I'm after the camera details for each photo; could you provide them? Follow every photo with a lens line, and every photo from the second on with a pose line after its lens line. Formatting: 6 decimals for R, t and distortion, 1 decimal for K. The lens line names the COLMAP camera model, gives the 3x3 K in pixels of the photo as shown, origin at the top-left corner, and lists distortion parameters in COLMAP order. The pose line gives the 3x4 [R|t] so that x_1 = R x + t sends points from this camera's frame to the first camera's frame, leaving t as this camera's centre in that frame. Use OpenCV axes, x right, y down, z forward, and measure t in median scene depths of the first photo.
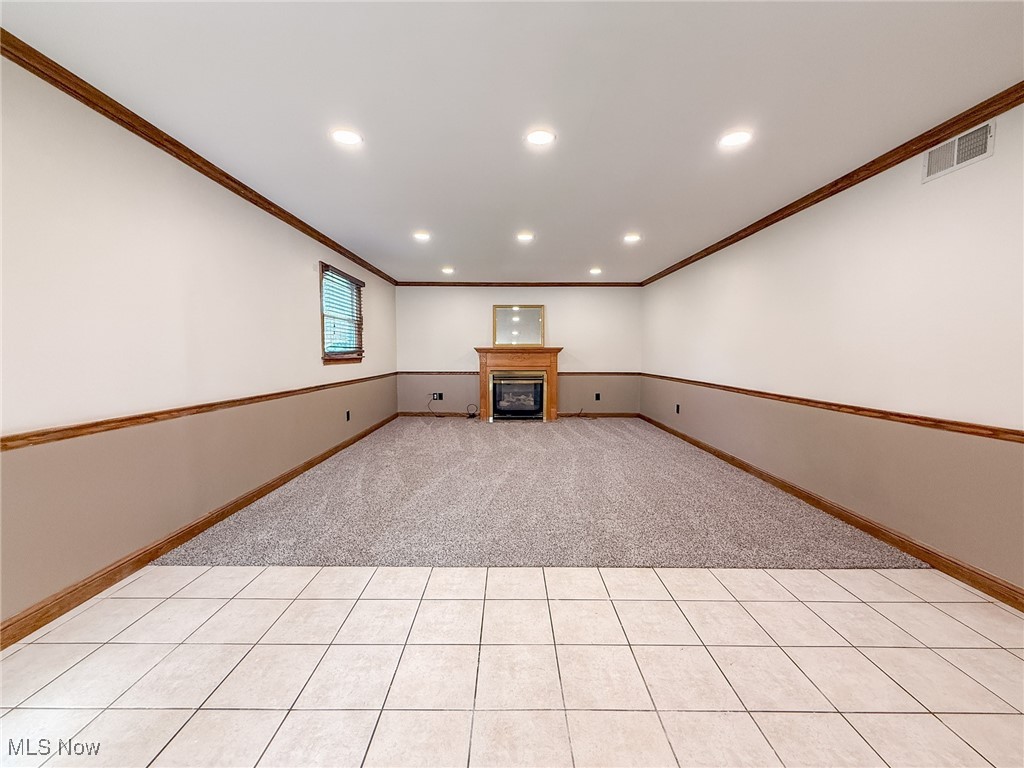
lens RADIAL K [[409.3, 0, 508.9], [0, 409.3, 382.1], [0, 0, 1]] dist [-0.000733, 0.000927]
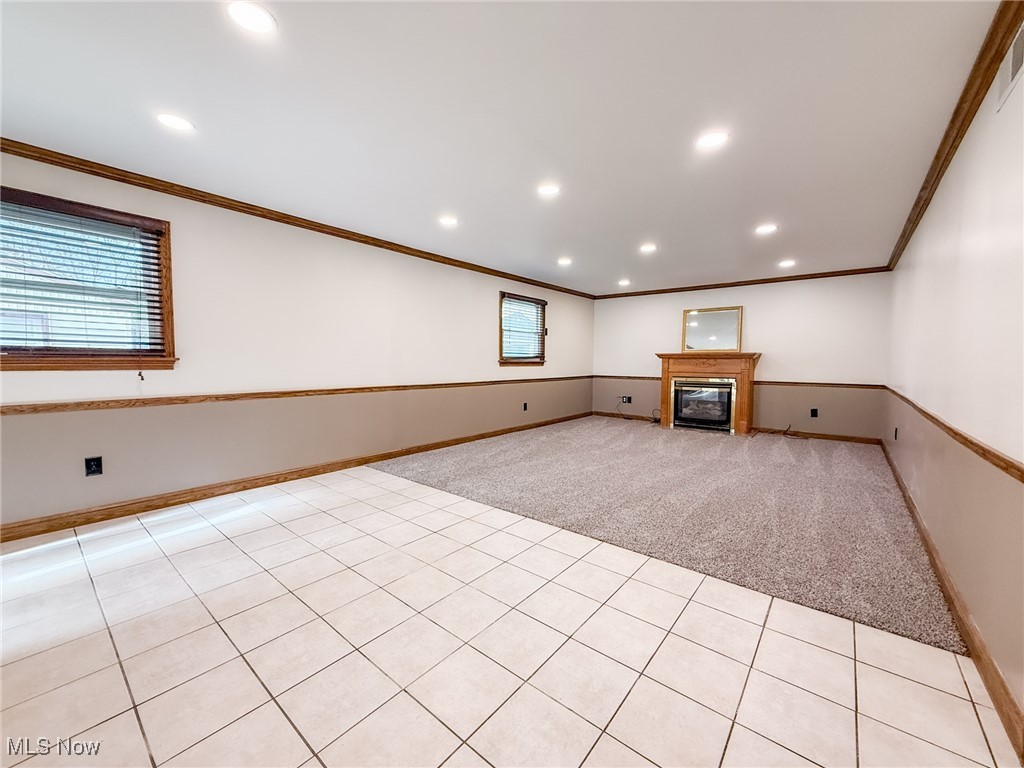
lens RADIAL K [[409.3, 0, 504.3], [0, 409.3, 379.4], [0, 0, 1]] dist [-0.000733, 0.000927]
pose [[0.766937, 0.034180, -0.640812, 0.525441], [-0.051156, 0.998659, -0.007956, 0.014952], [0.639681, 0.038883, 0.767657, -0.044266]]
